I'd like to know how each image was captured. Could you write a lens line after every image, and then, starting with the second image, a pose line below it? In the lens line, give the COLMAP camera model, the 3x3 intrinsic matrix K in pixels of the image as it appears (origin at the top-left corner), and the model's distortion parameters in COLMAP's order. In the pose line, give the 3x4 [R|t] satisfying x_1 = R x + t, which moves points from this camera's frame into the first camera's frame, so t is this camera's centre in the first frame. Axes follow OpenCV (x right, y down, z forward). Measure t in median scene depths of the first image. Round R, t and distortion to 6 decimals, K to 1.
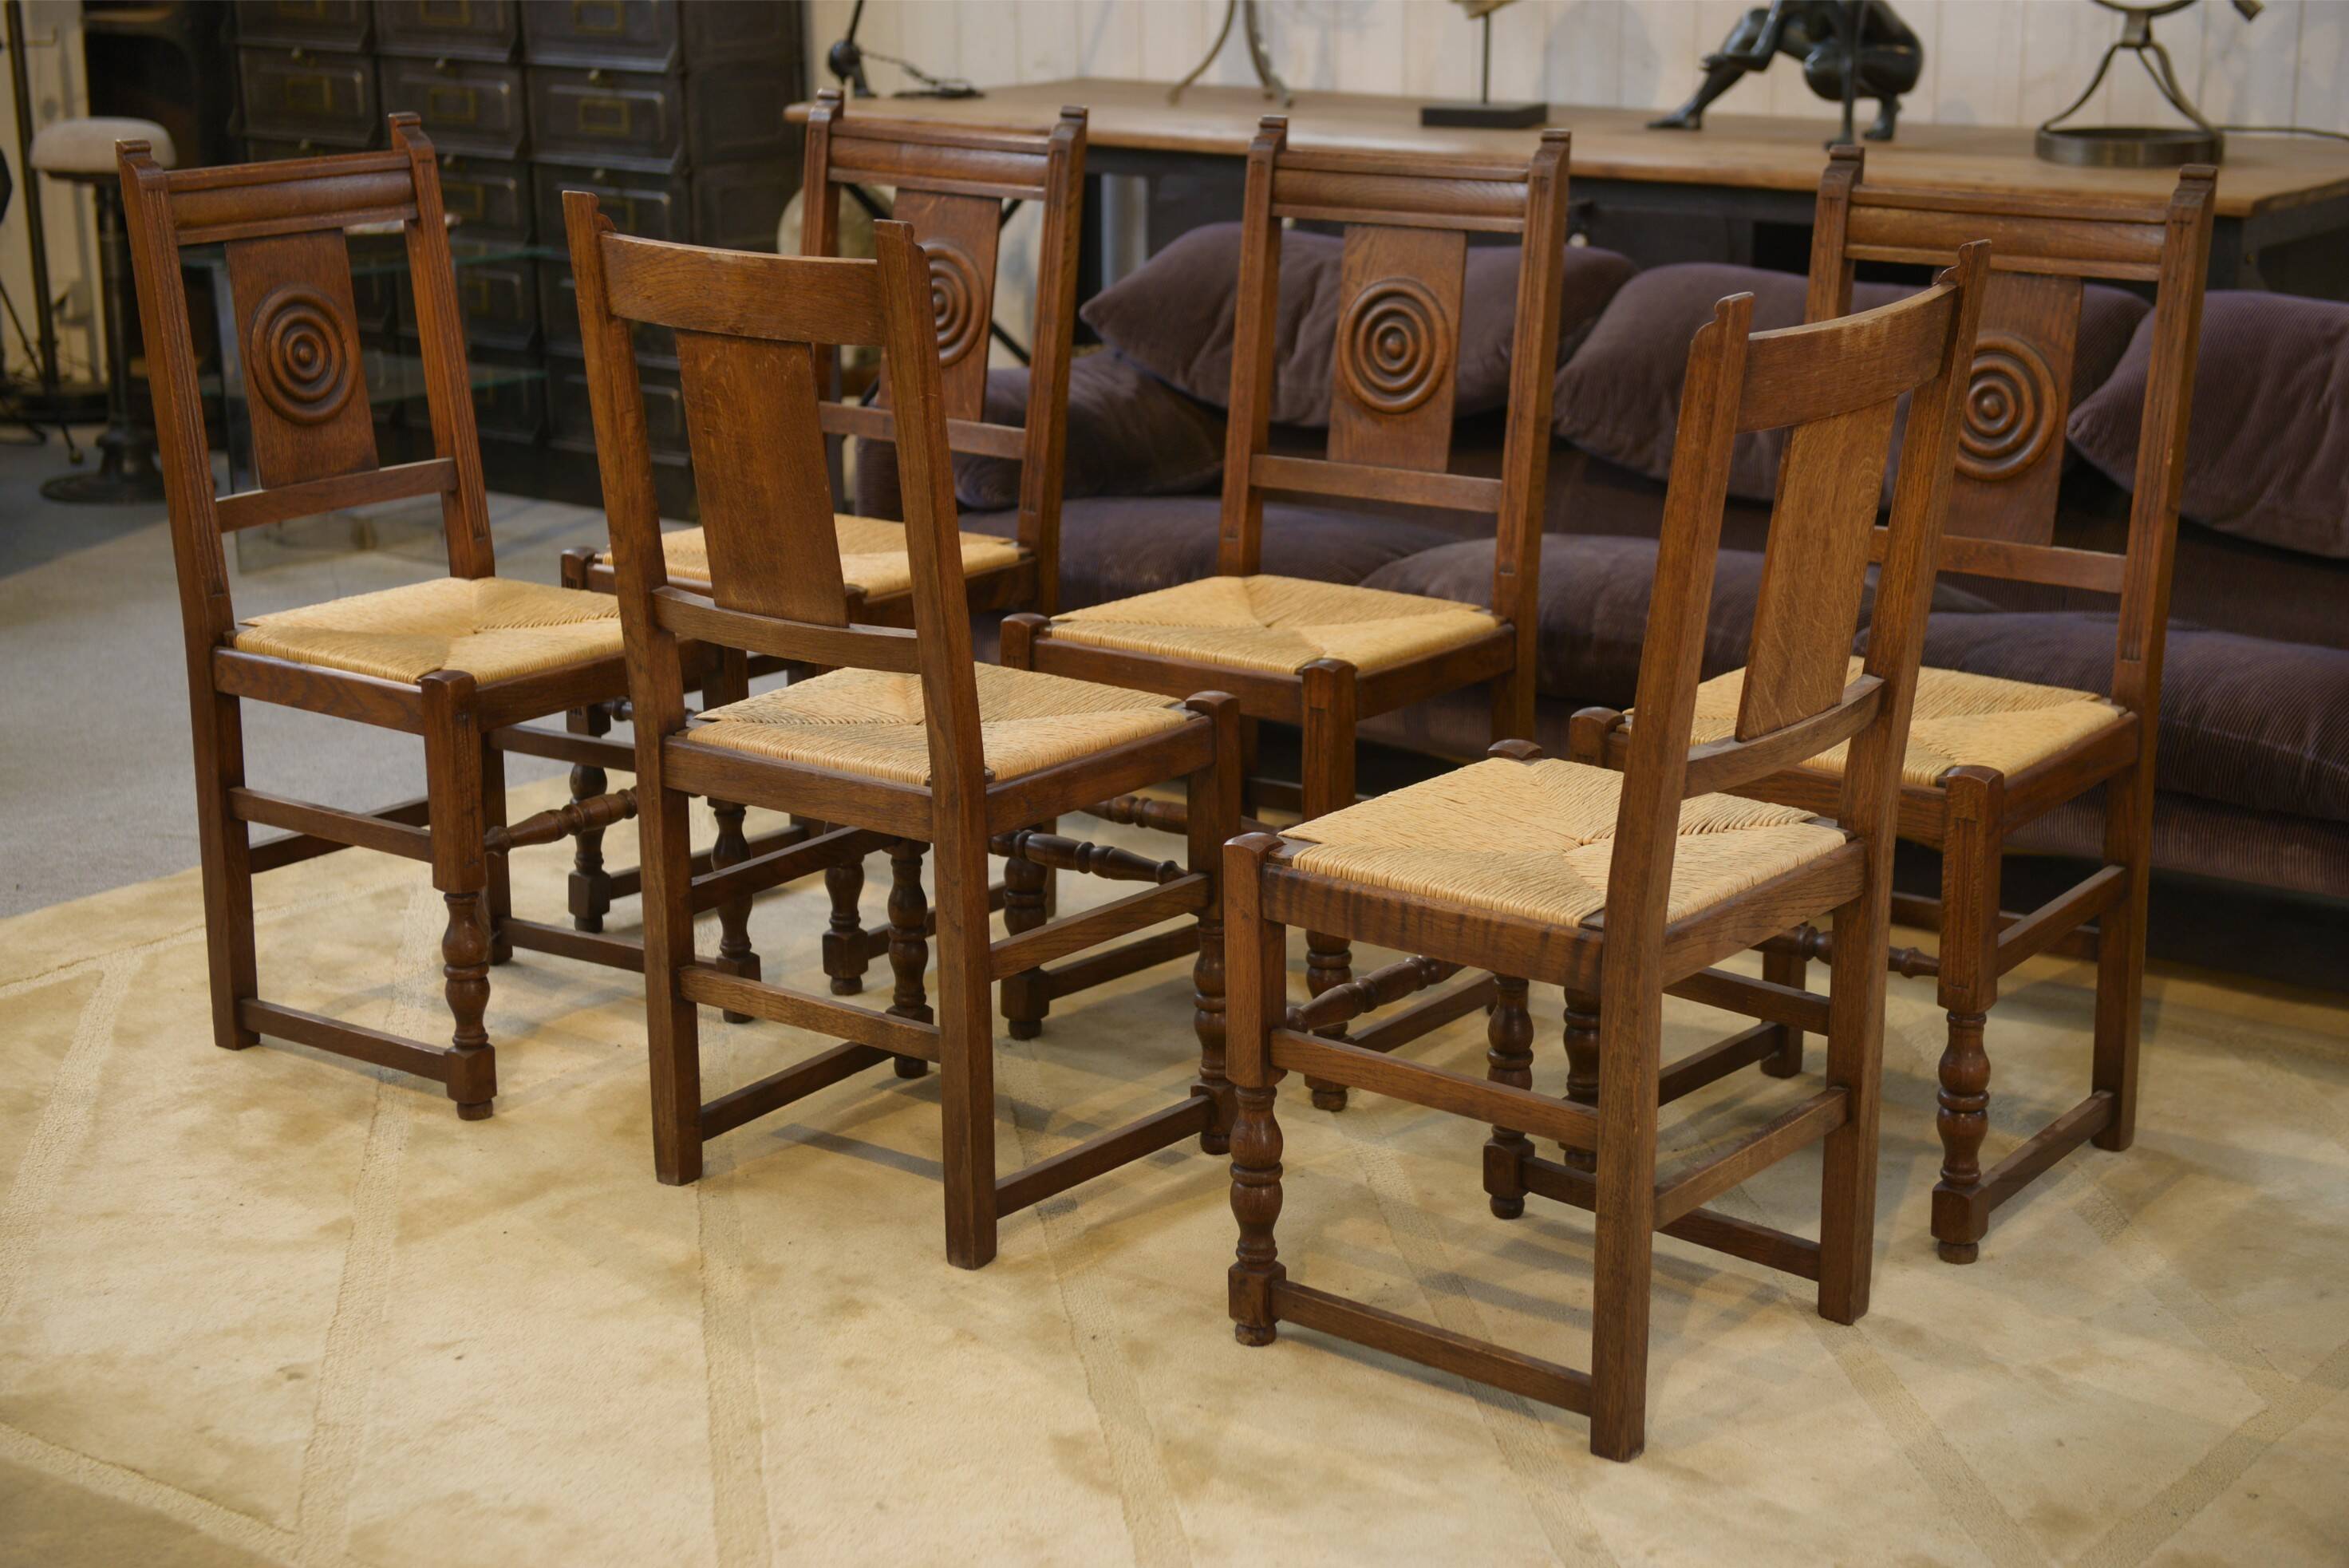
lens RADIAL K [[3796.4, 0, 1181.1], [0, 3796.4, 786.6], [0, 0, 1]] dist [0.119050, 0.000000]
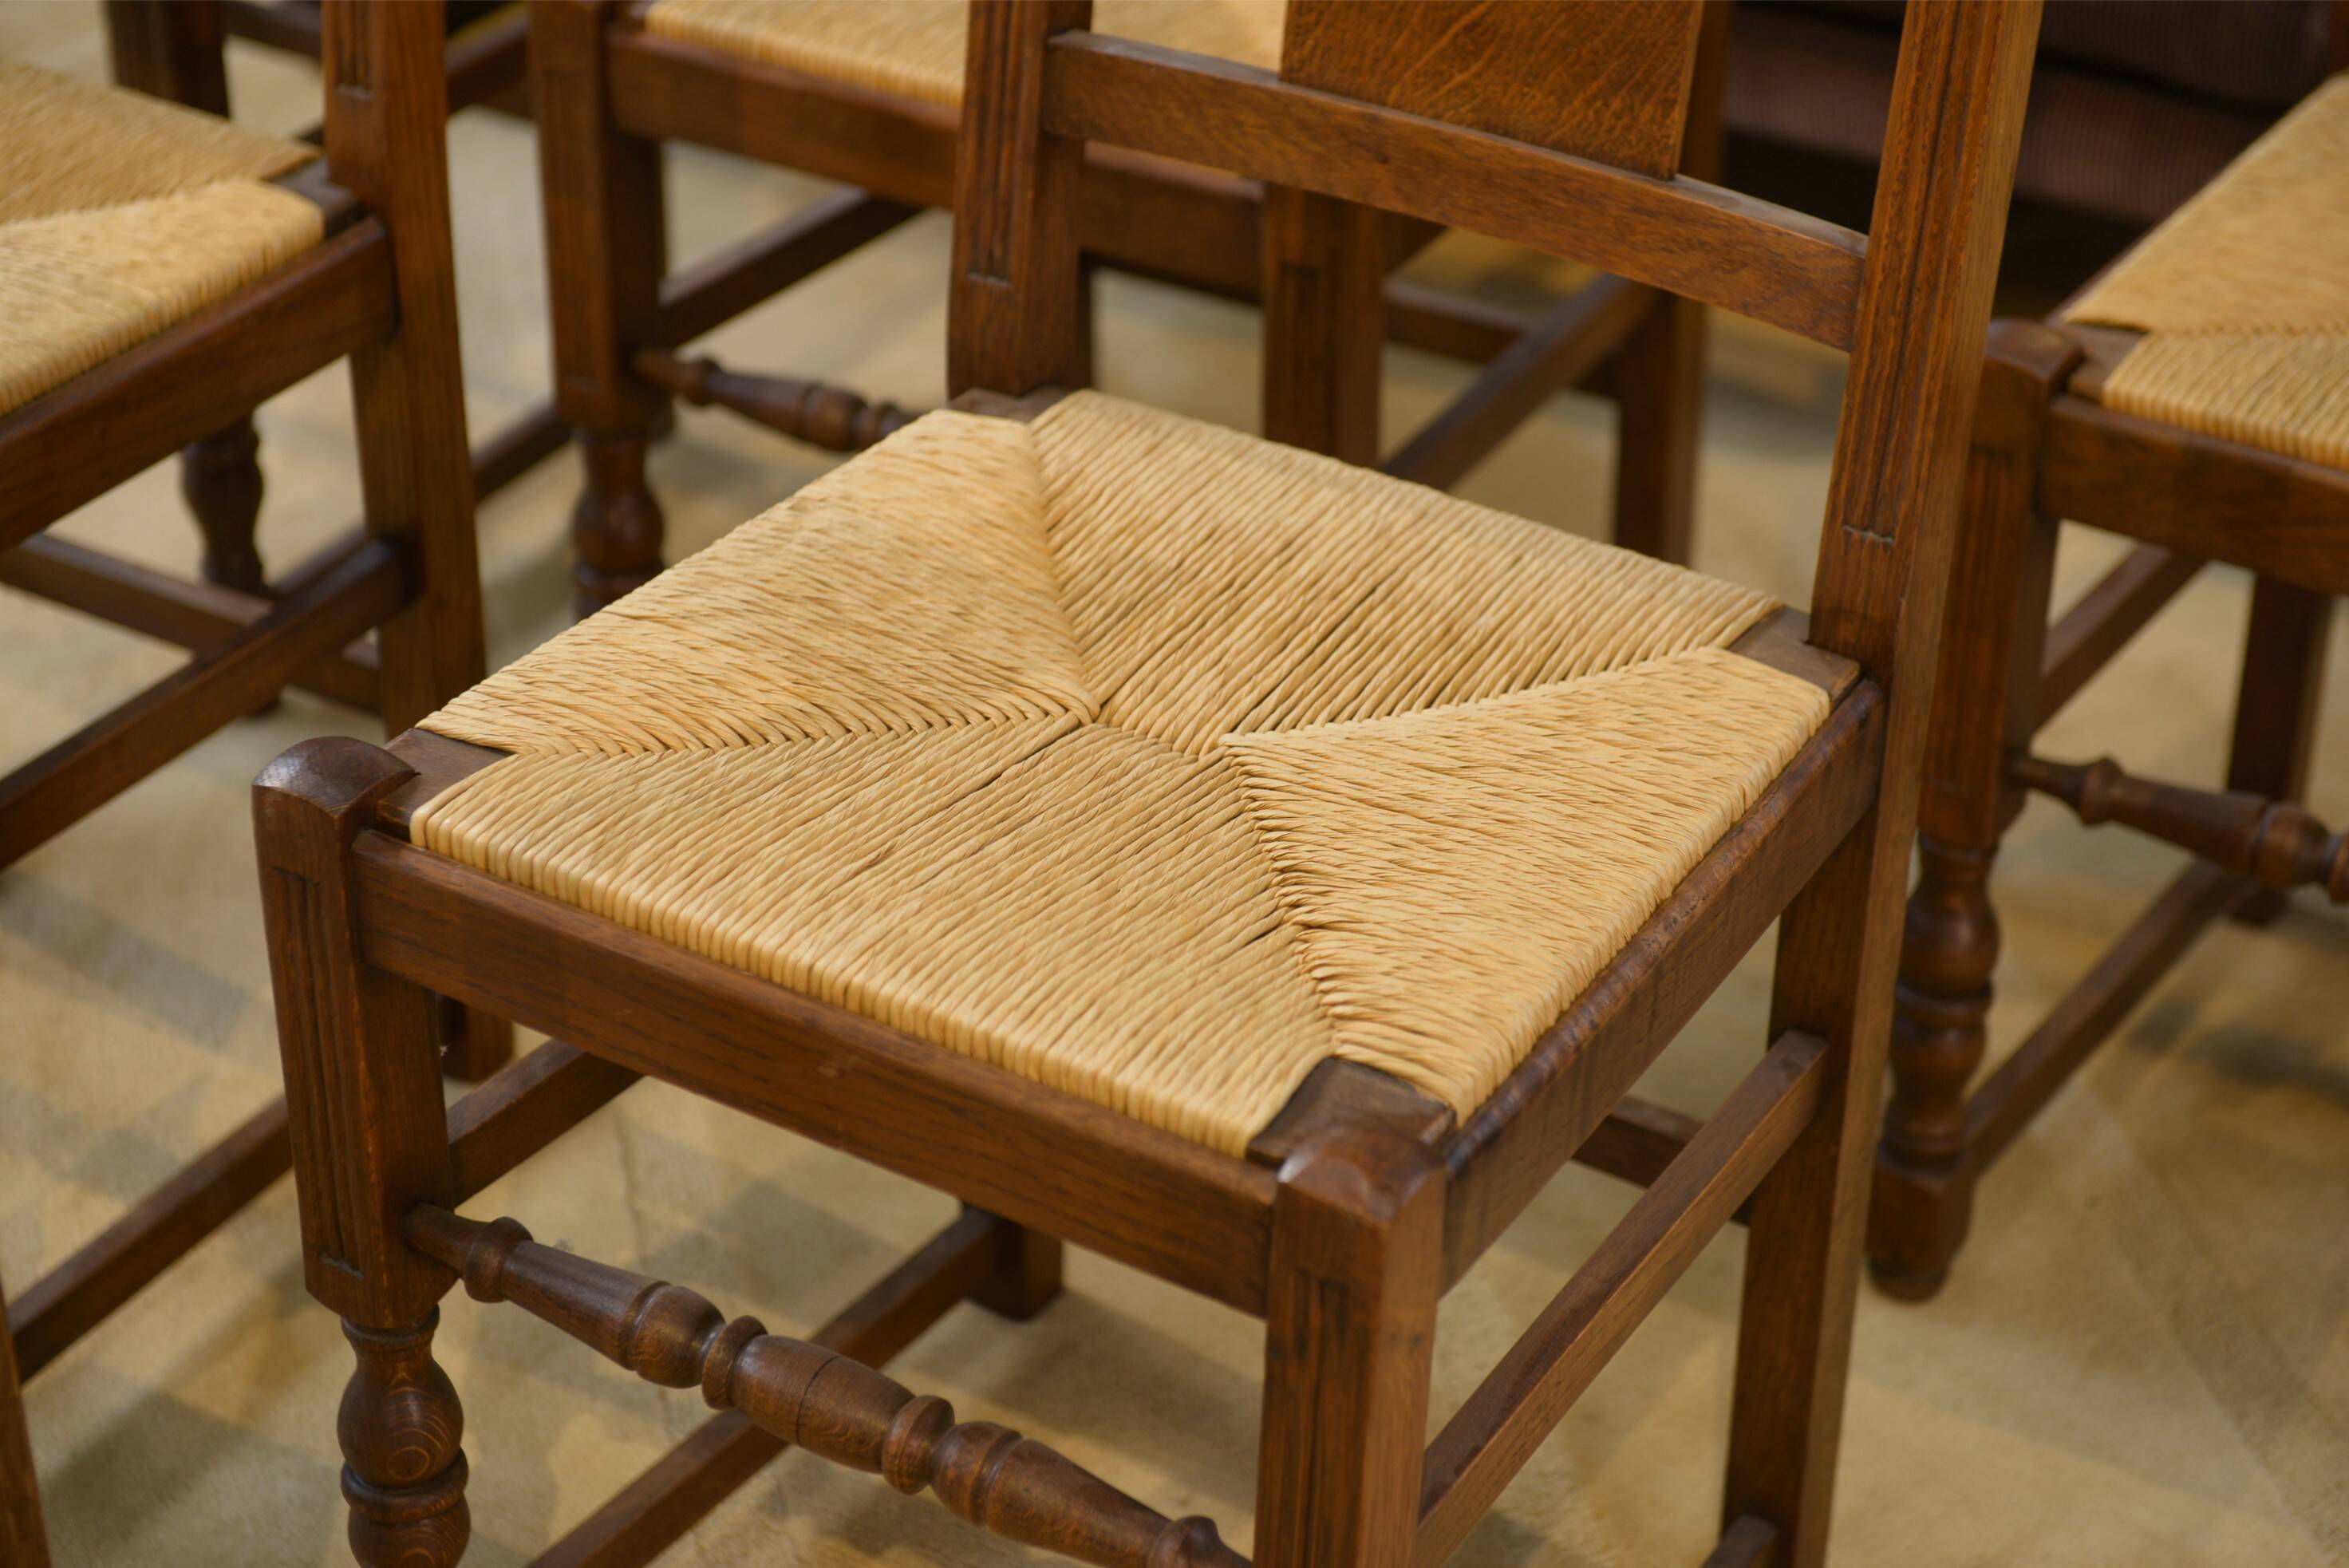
lens RADIAL K [[4419.7, 0, 1179.2], [0, 4419.7, 776.0], [0, 0, 1]] dist [0.090797, 0.000000]
pose [[0.996170, -0.042557, 0.076377, -0.016269], [0.018581, 0.956639, 0.290684, -0.104084], [-0.085435, -0.288151, 0.953766, 0.494179]]
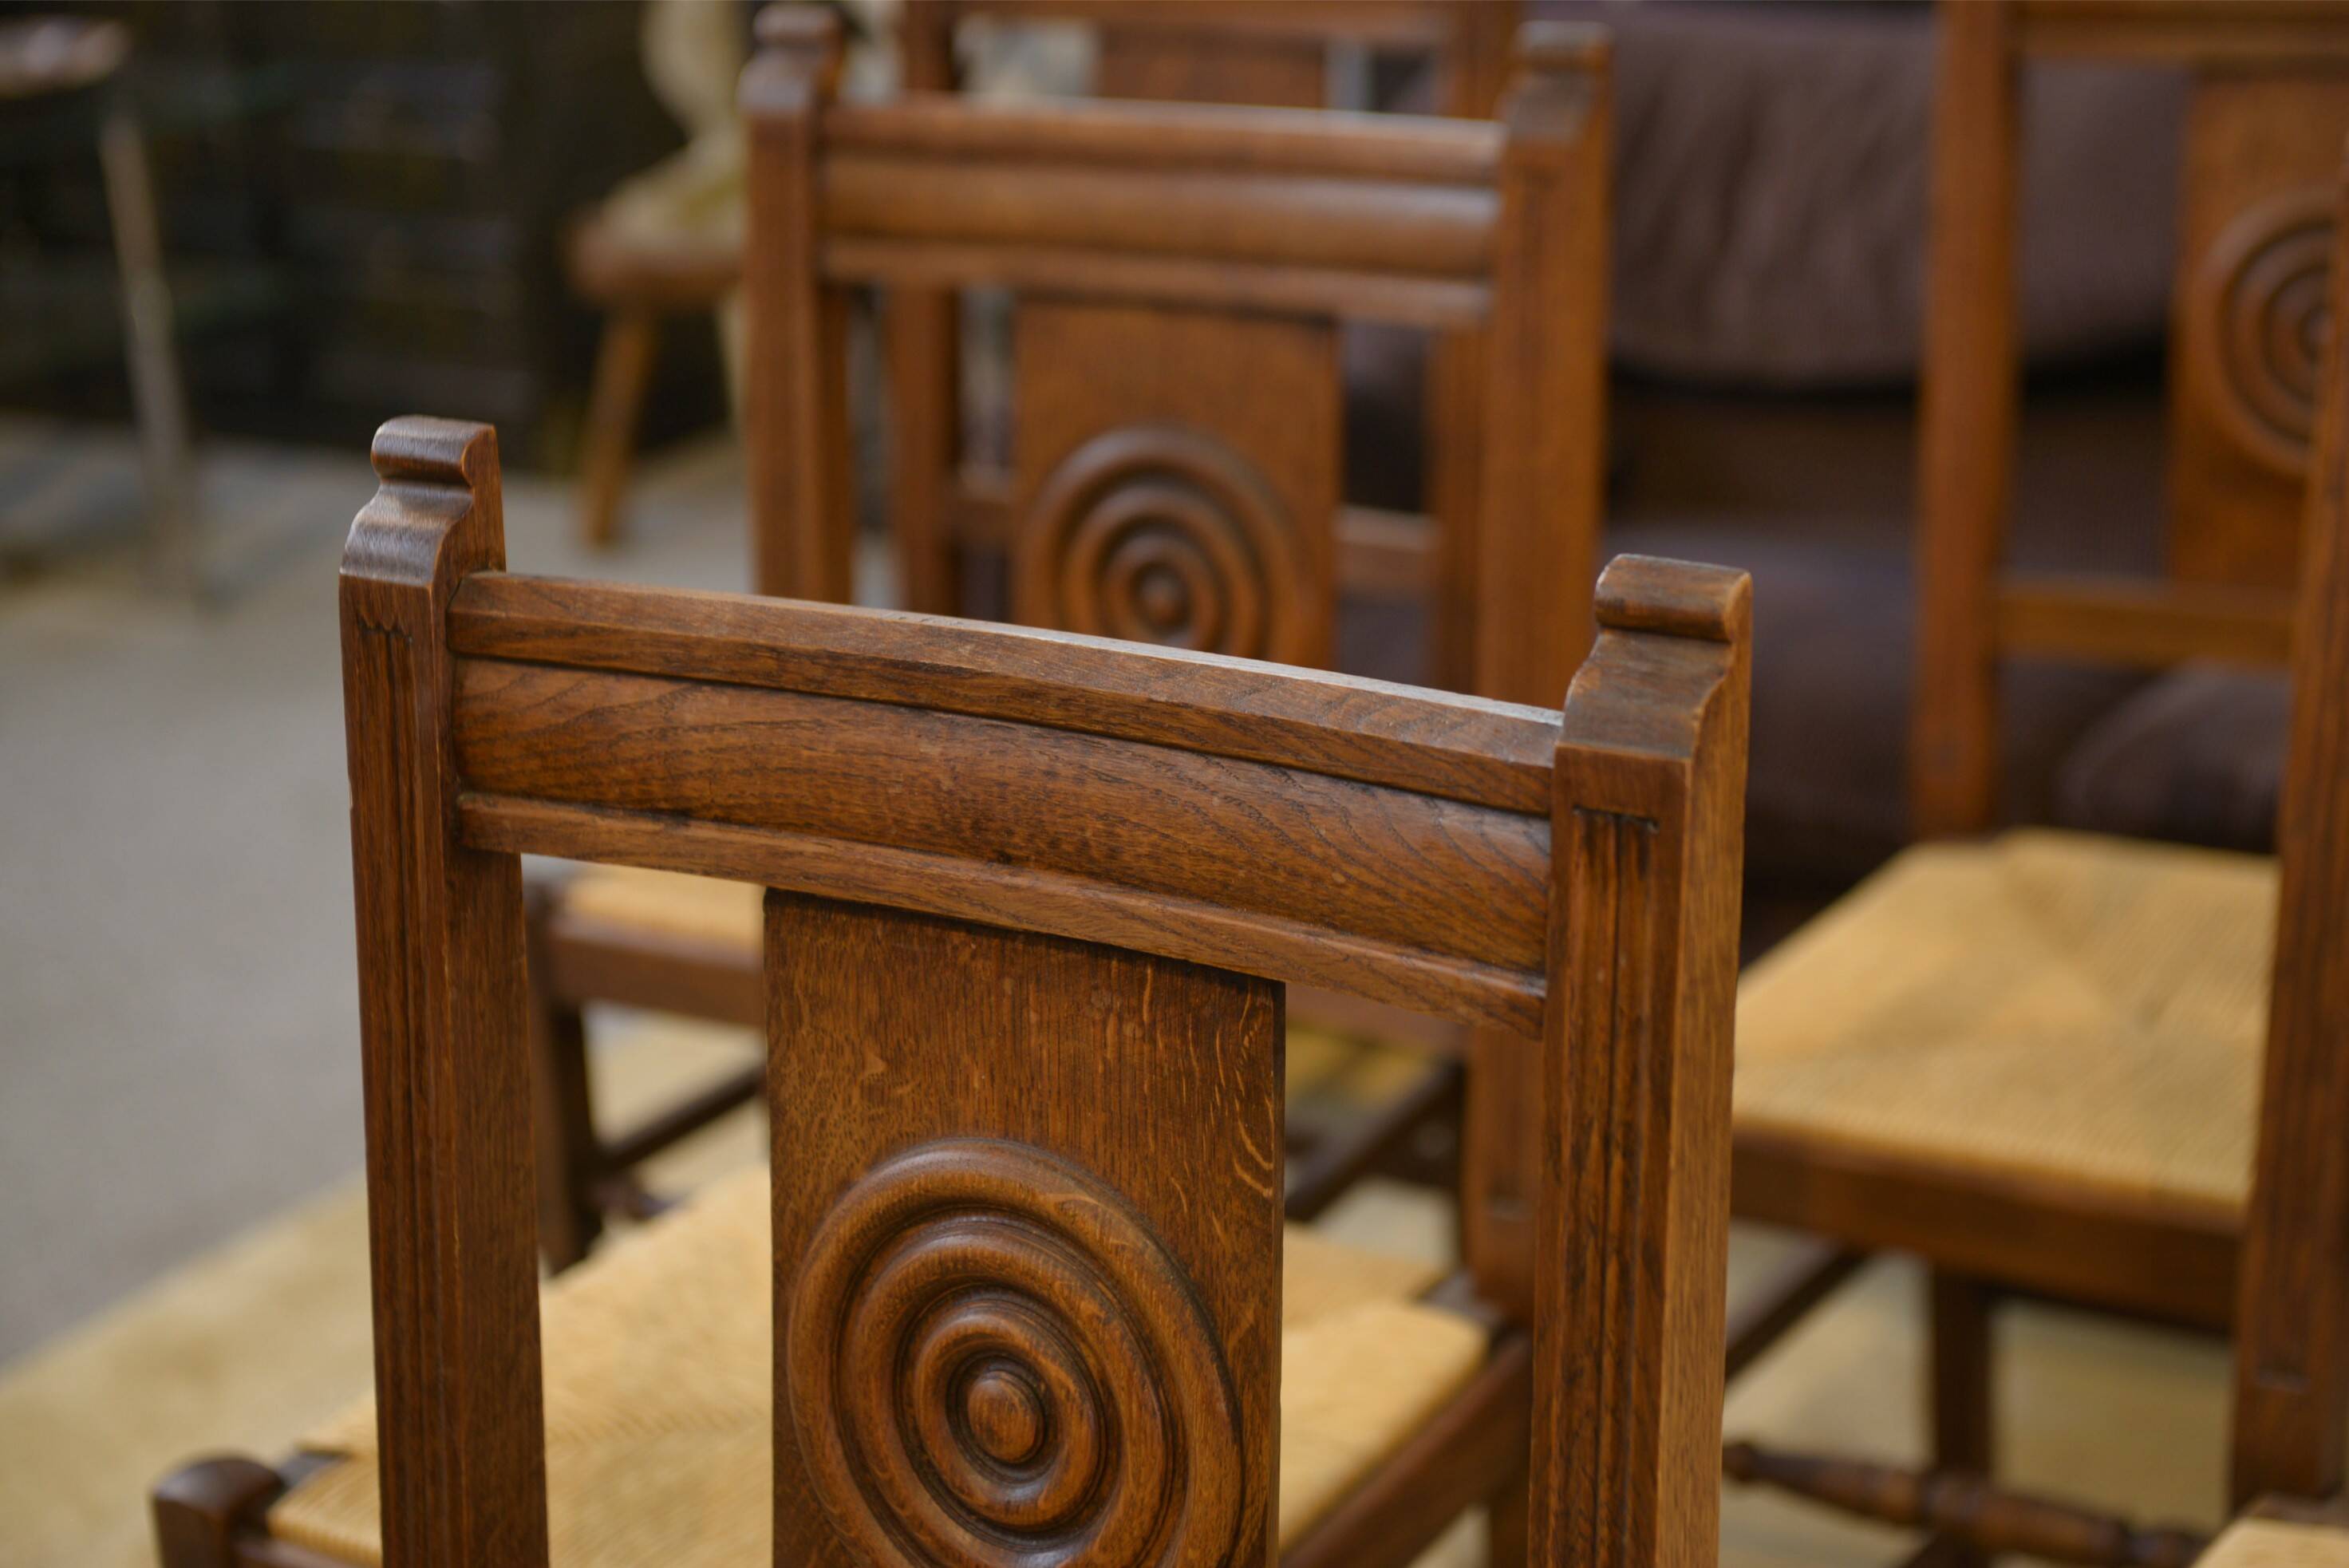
lens RADIAL K [[4115.0, 0, 1176.9], [0, 4115.0, 733.1], [0, 0, 1]] dist [0.104228, 0.000000]
pose [[0.995042, -0.084339, 0.052706, -0.114635], [0.080685, 0.994419, 0.067981, -0.119313], [-0.058145, -0.063391, 0.996293, 0.545420]]
